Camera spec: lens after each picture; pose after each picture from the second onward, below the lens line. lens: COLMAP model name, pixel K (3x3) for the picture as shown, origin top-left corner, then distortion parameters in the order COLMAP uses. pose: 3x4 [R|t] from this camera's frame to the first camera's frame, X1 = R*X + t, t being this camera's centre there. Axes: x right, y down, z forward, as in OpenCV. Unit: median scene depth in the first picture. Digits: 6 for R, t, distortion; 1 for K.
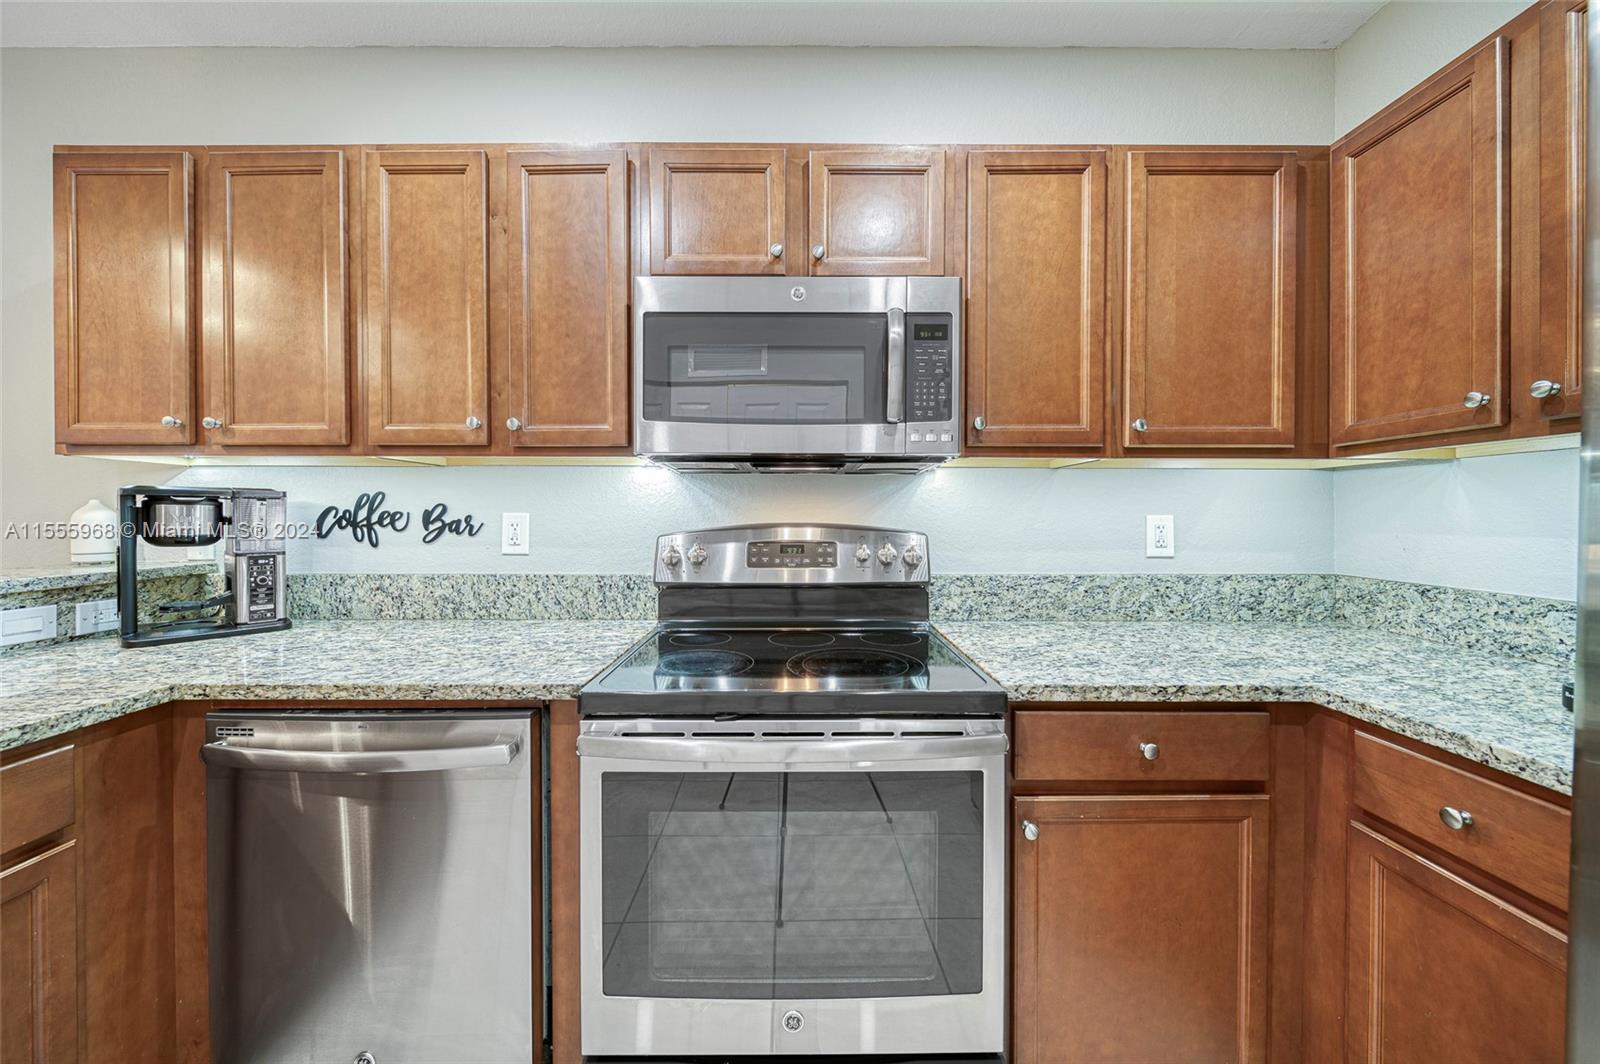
lens RADIAL K [[565.2, 0, 803.2], [0, 565.2, 516.2], [0, 0, 1]] dist [-0.000302, -0.001263]
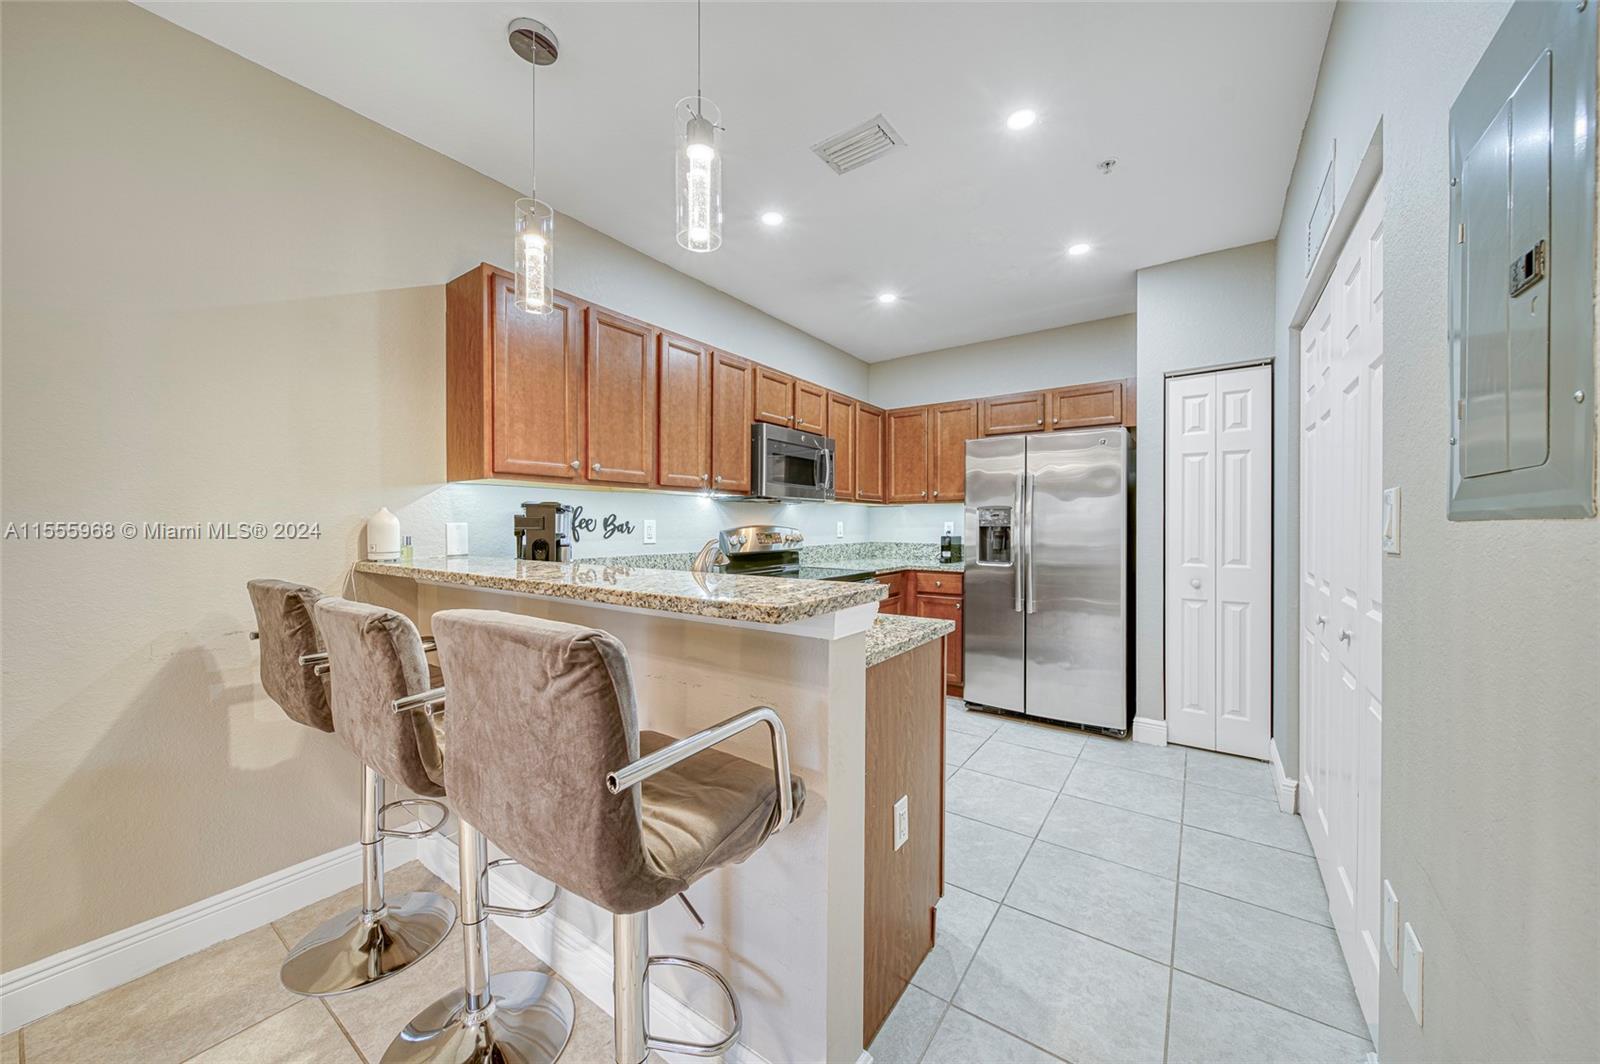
lens RADIAL K [[565.2, 0, 805.2], [0, 565.2, 524.7], [0, 0, 1]] dist [-0.000302, -0.001263]
pose [[0.571712, -0.002614, 0.820450, -2.071725], [0.006089, 0.999981, -0.001057, 0.016446], [-0.820432, 0.005600, 0.571717, -0.503791]]
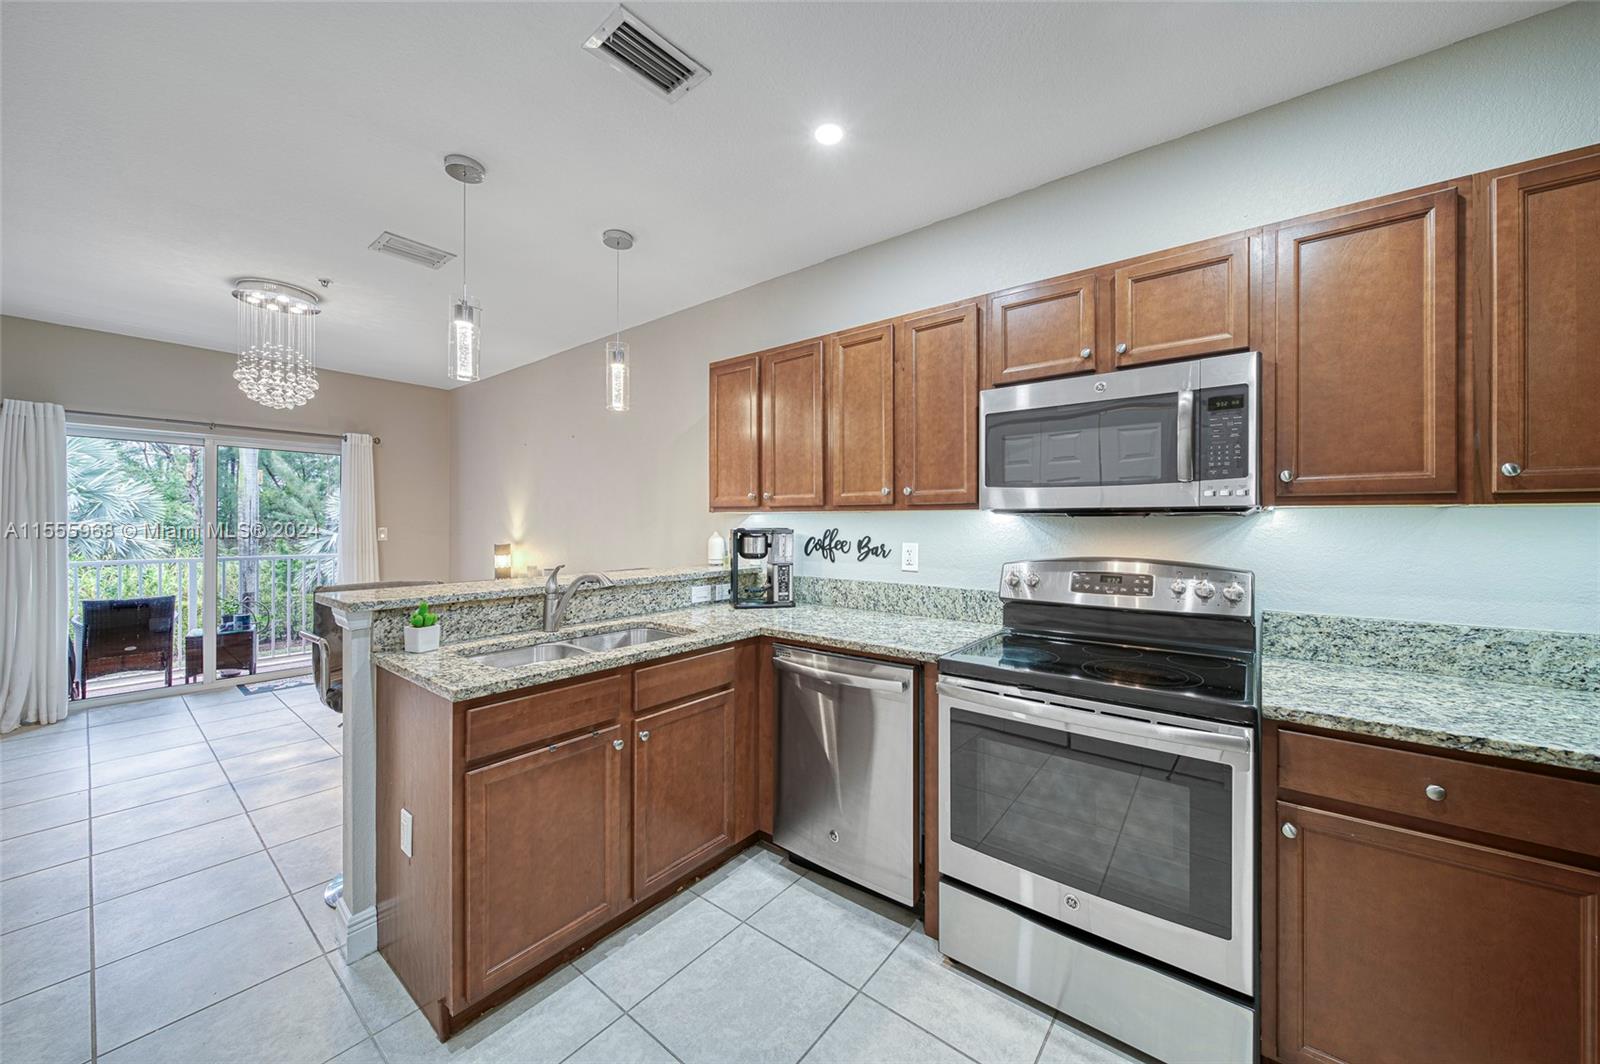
lens RADIAL K [[565.2, 0, 813.5], [0, 565.2, 523.1], [0, 0, 1]] dist [-0.000302, -0.001263]
pose [[0.793272, 0.000695, -0.608867, 0.246882], [-0.005031, 0.999973, -0.005413, -0.061685], [0.608846, 0.007357, 0.793254, -0.423643]]
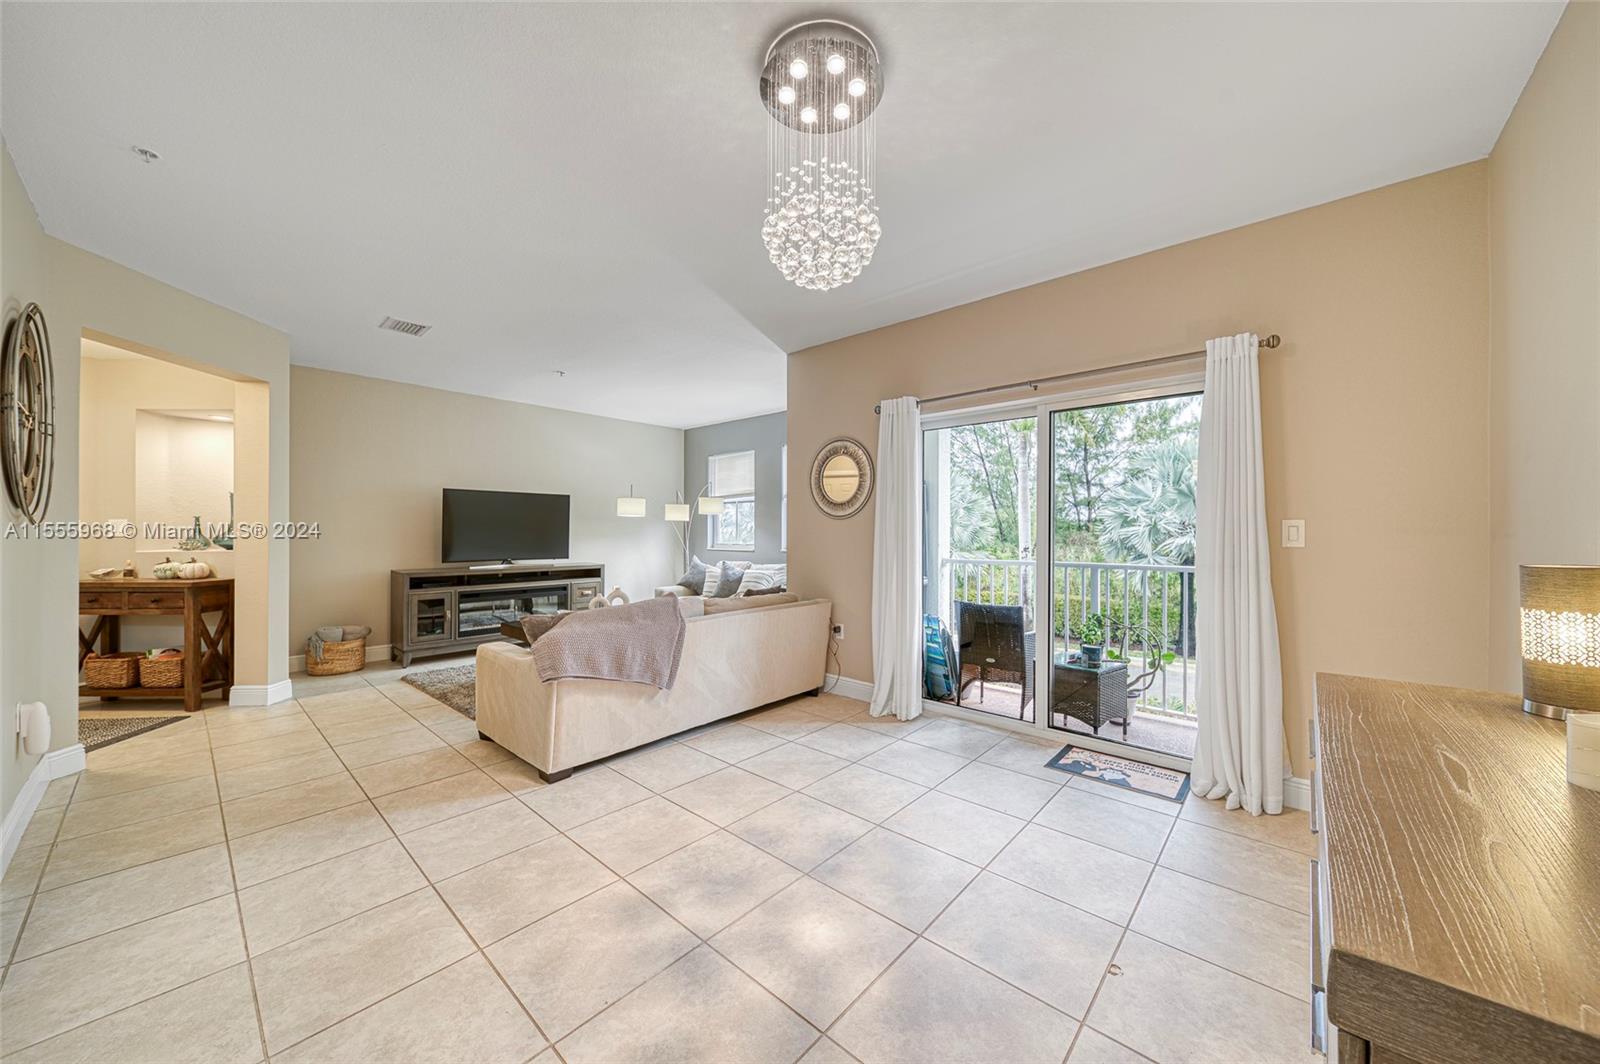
lens RADIAL K [[565.2, 0, 806.2], [0, 565.2, 534.0], [0, 0, 1]] dist [-0.000302, -0.001263]
pose [[-0.664929, -0.003143, -0.746900, -1.956671], [-0.007329, 0.999970, 0.002317, 0.016340], [0.746871, 0.007014, -0.664932, 0.873279]]
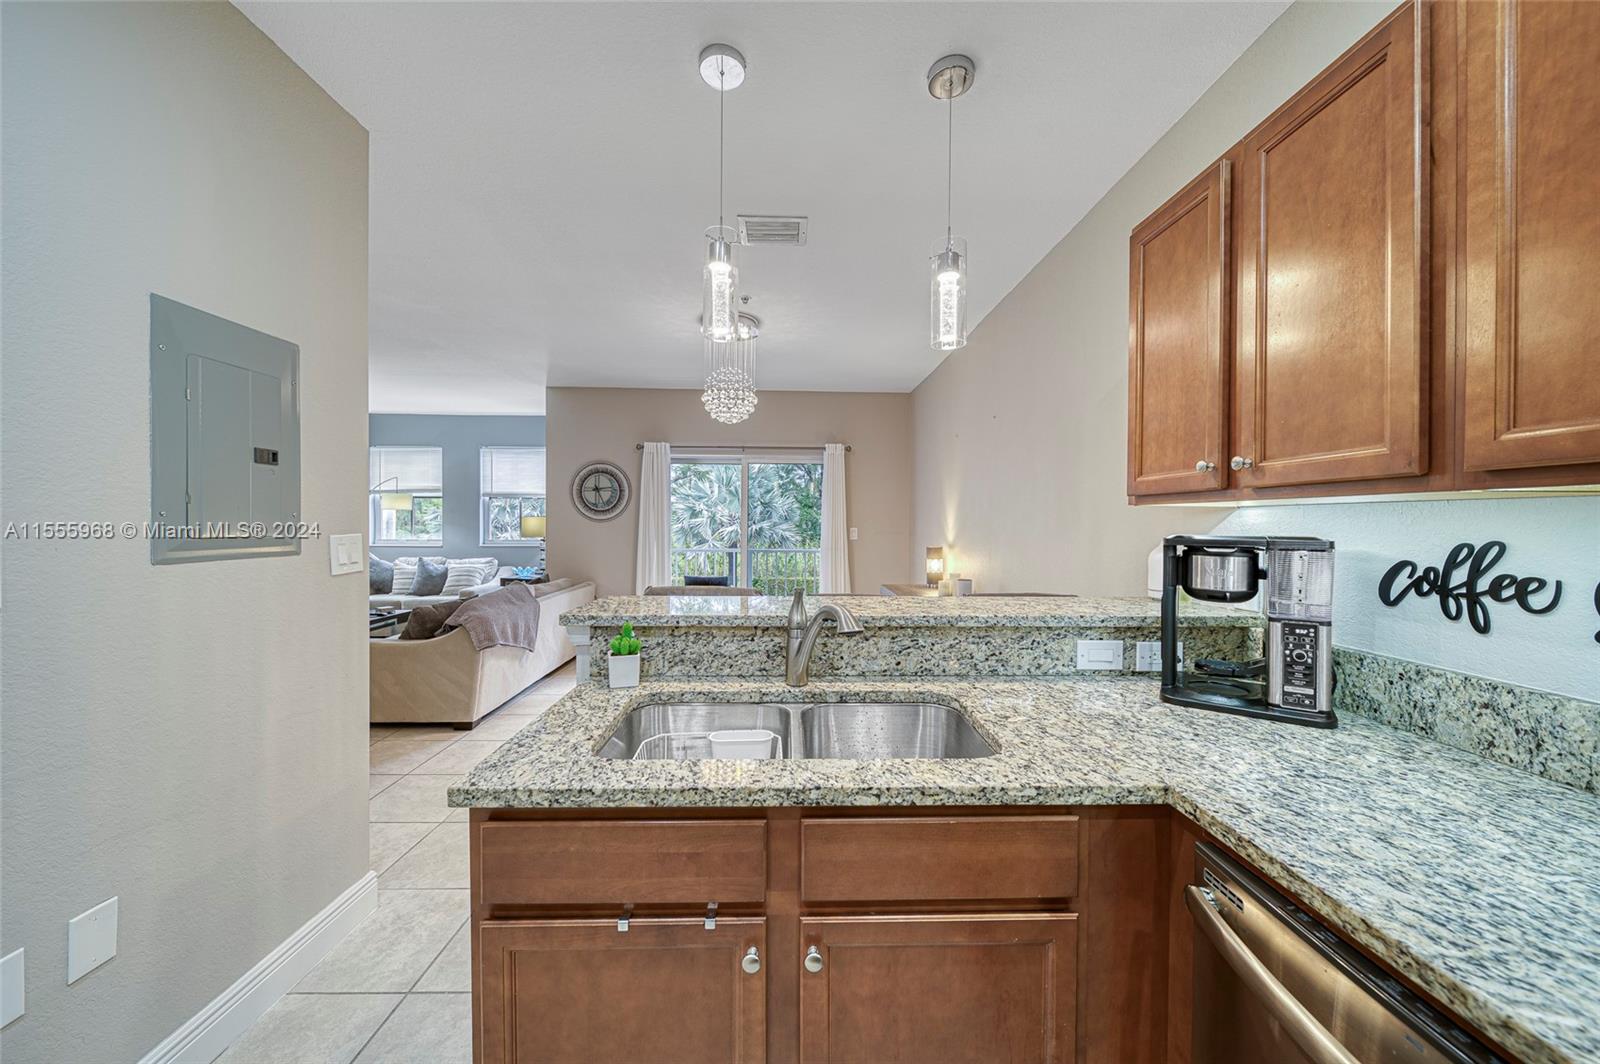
lens RADIAL K [[565.2, 0, 795.2], [0, 565.2, 528.4], [0, 0, 1]] dist [-0.000302, -0.001263]
pose [[0.017998, 0.009254, -0.999795, -0.212840], [-0.012469, 0.999881, 0.009030, -0.065855], [0.999760, 0.012304, 0.018111, 0.315558]]
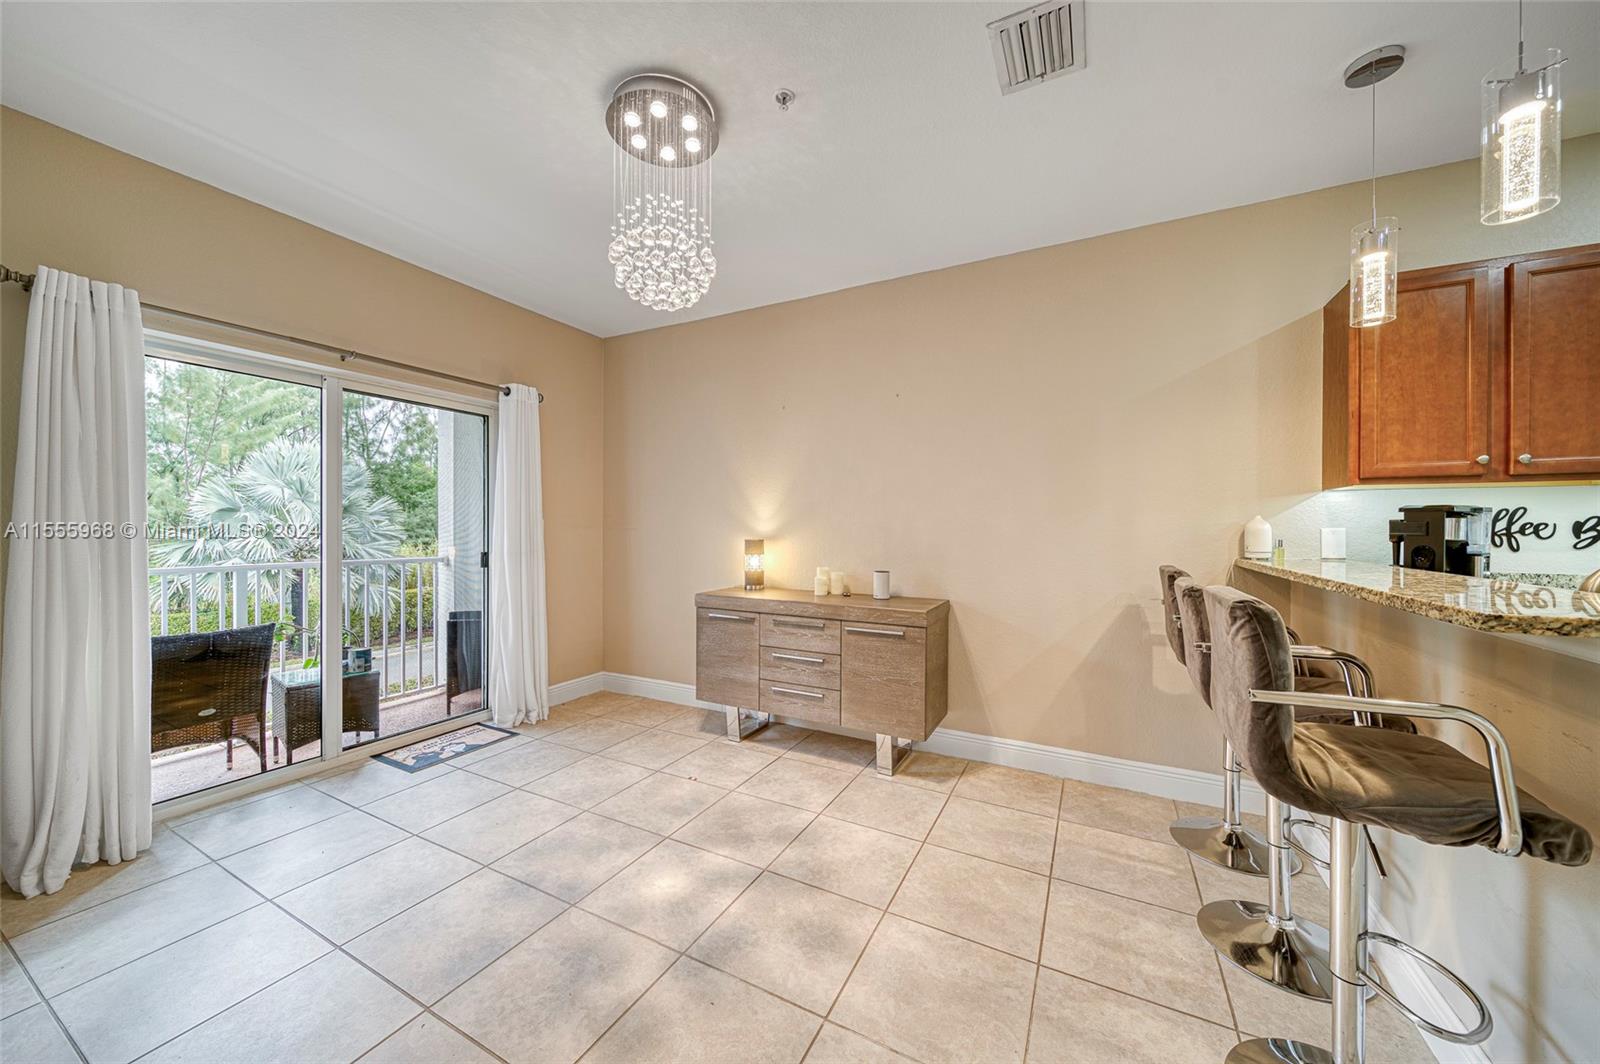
lens RADIAL K [[565.2, 0, 804.9], [0, 565.2, 529.3], [0, 0, 1]] dist [-0.000302, -0.001263]
pose [[0.890052, 0.000828, -0.455858, -1.960354], [-0.003025, 0.999987, -0.004090, 0.018715], [0.455849, 0.005019, 0.890043, -1.014086]]
